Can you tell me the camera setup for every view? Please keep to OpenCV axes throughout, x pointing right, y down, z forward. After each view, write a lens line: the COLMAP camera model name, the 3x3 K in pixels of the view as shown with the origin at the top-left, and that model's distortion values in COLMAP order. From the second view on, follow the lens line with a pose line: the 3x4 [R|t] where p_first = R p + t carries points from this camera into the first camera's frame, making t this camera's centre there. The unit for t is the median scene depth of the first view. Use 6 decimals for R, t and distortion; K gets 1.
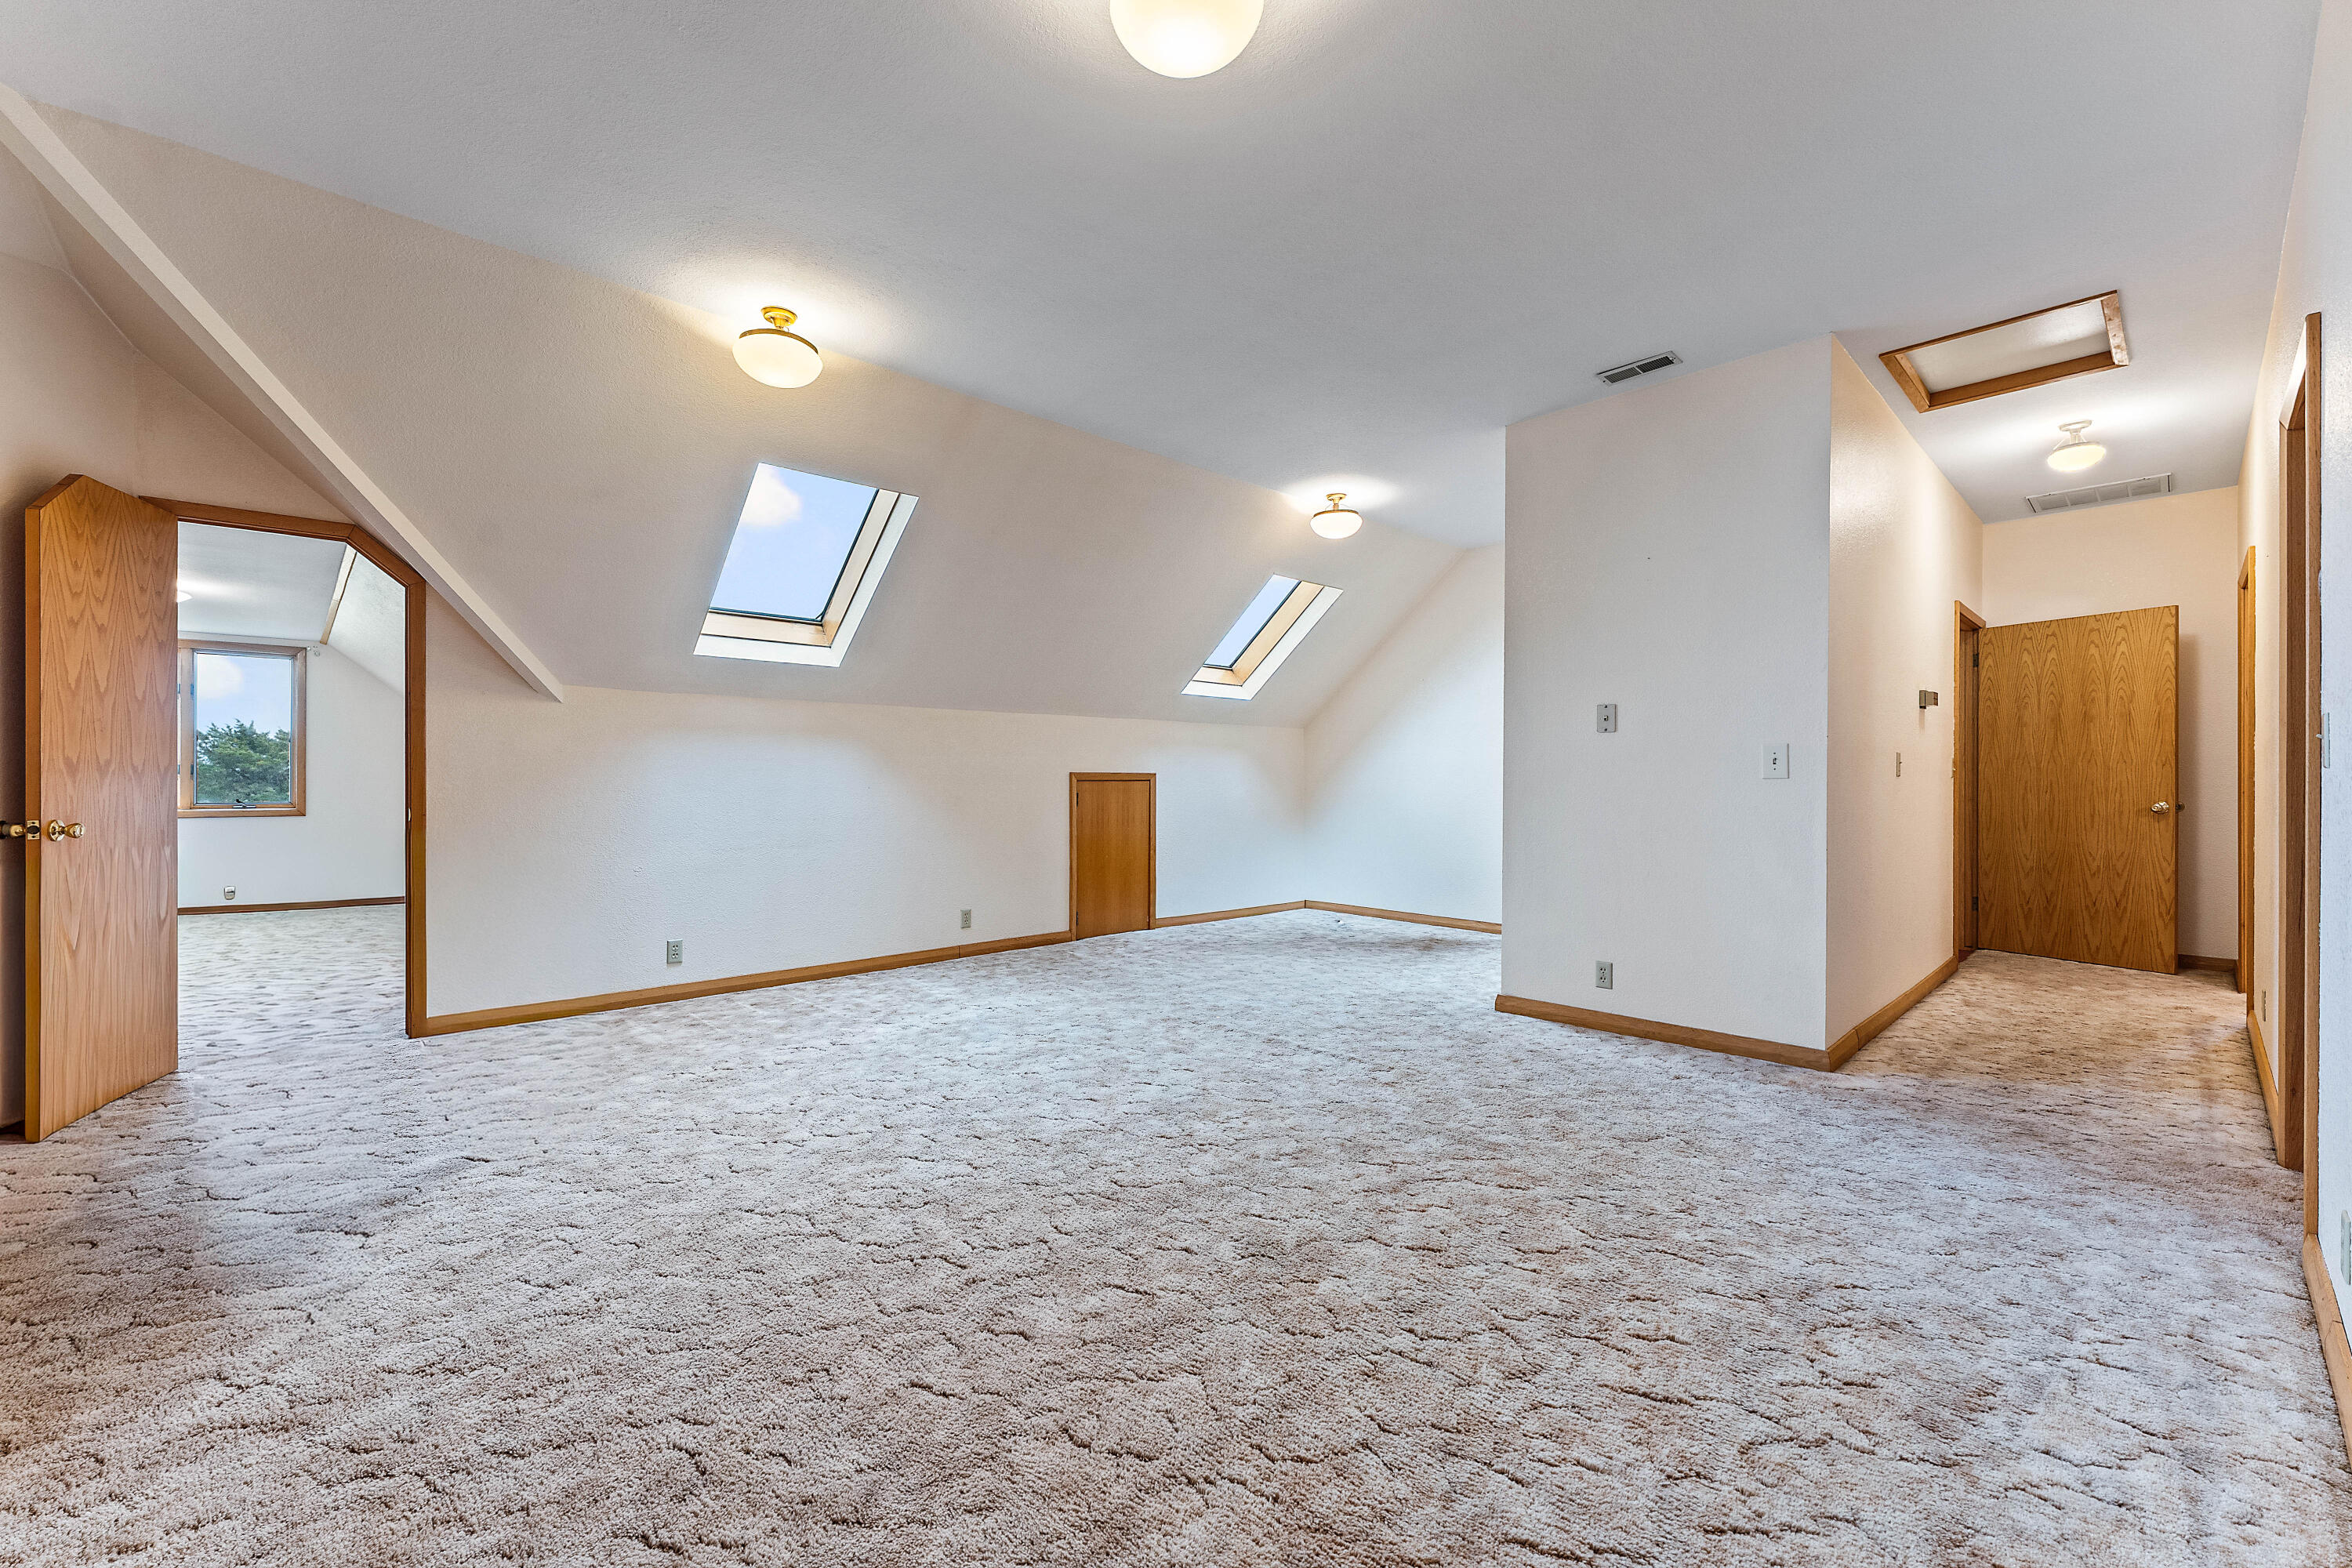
lens RADIAL K [[948.9, 0, 1159.3], [0, 948.9, 781.3], [0, 0, 1]] dist [0.003977, 0.000029]
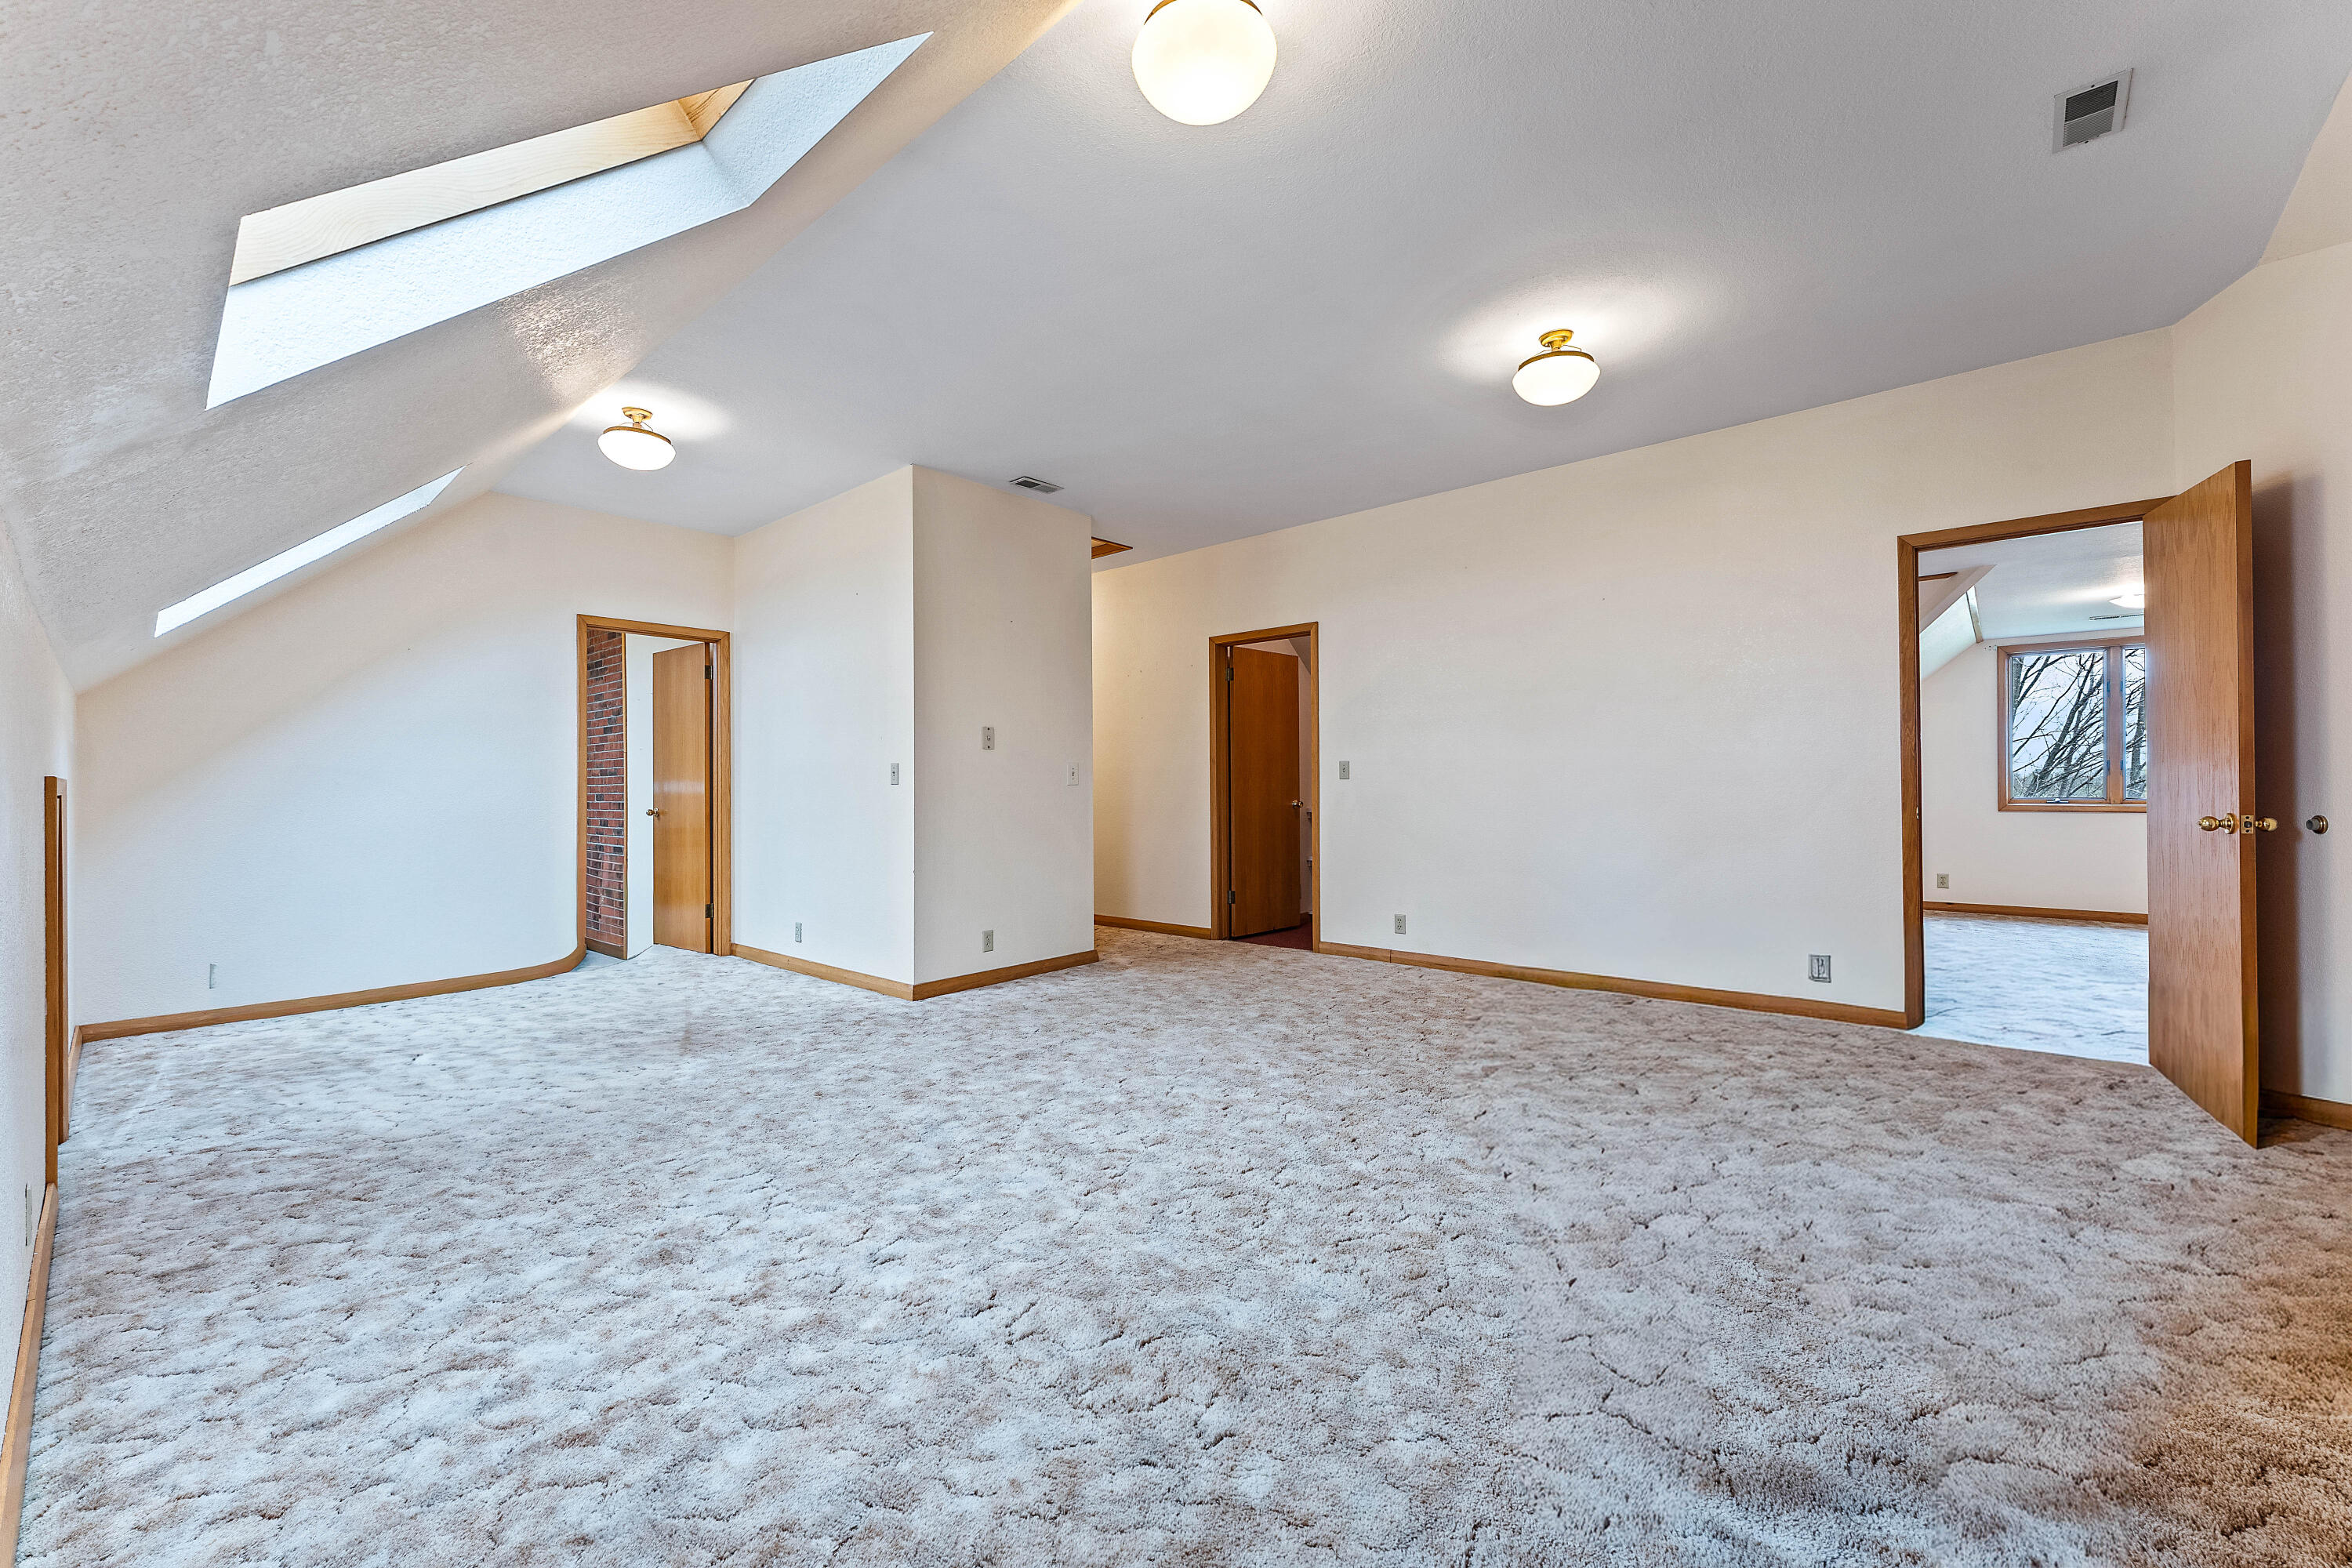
lens RADIAL K [[948.9, 0, 1156.3], [0, 948.9, 785.0], [0, 0, 1]] dist [0.003977, 0.000029]
pose [[-0.111605, 0.003245, 0.993747, -0.901997], [0.007152, 0.999971, -0.002462, 0.000818], [-0.993727, 0.006832, -0.111625, 1.017889]]
